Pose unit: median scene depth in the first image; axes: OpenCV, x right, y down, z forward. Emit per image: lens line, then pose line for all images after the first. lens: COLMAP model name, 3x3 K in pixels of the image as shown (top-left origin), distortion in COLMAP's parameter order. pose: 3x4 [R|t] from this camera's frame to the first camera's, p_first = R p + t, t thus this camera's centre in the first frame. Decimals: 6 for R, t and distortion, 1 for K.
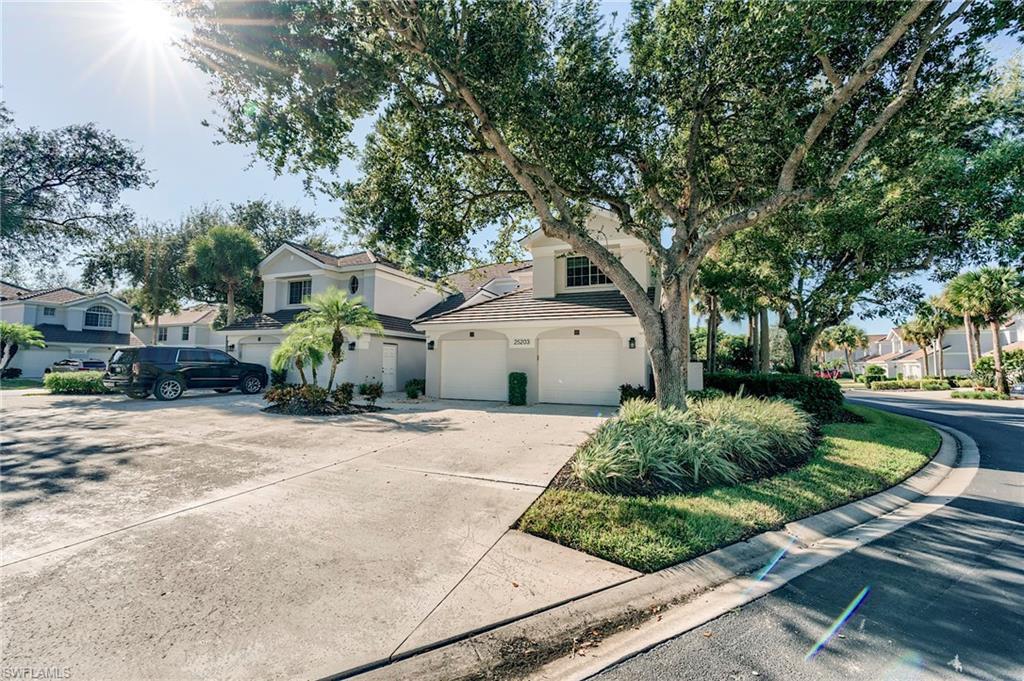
lens RADIAL K [[409.3, 0, 510.2], [0, 409.3, 339.7], [0, 0, 1]] dist [-0.013991, -0.000477]
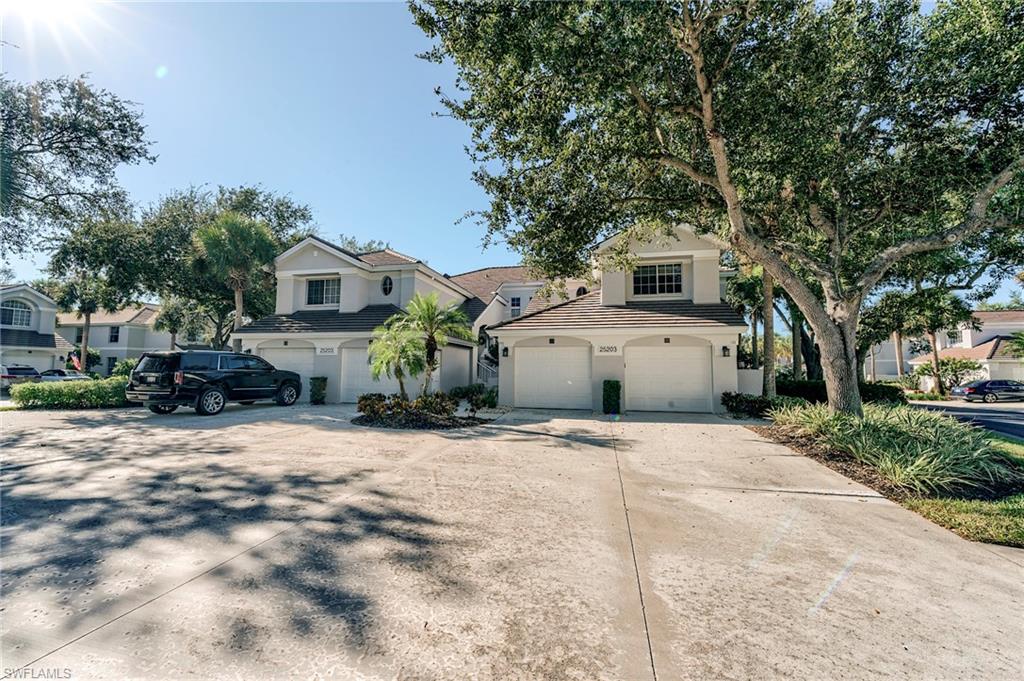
lens RADIAL K [[409.3, 0, 512.5], [0, 409.3, 342.3], [0, 0, 1]] dist [-0.013991, -0.000477]
pose [[0.987198, 0.010218, 0.159171, -0.288074], [-0.009277, 0.999935, -0.006654, -0.002265], [-0.159229, 0.005093, 0.987229, 0.045894]]
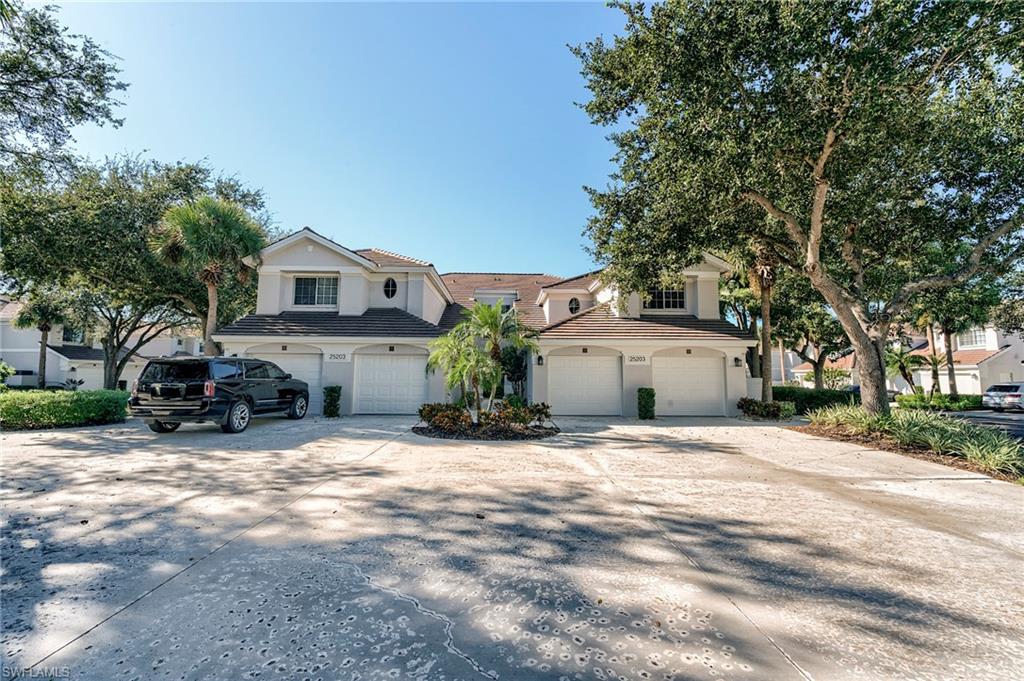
lens RADIAL K [[409.3, 0, 513.6], [0, 409.3, 343.1], [0, 0, 1]] dist [-0.013991, -0.000477]
pose [[0.924458, 0.030515, 0.380062, -0.542266], [-0.023351, 0.999452, -0.023447, -0.002711], [-0.380569, 0.012801, 0.924664, 0.111550]]
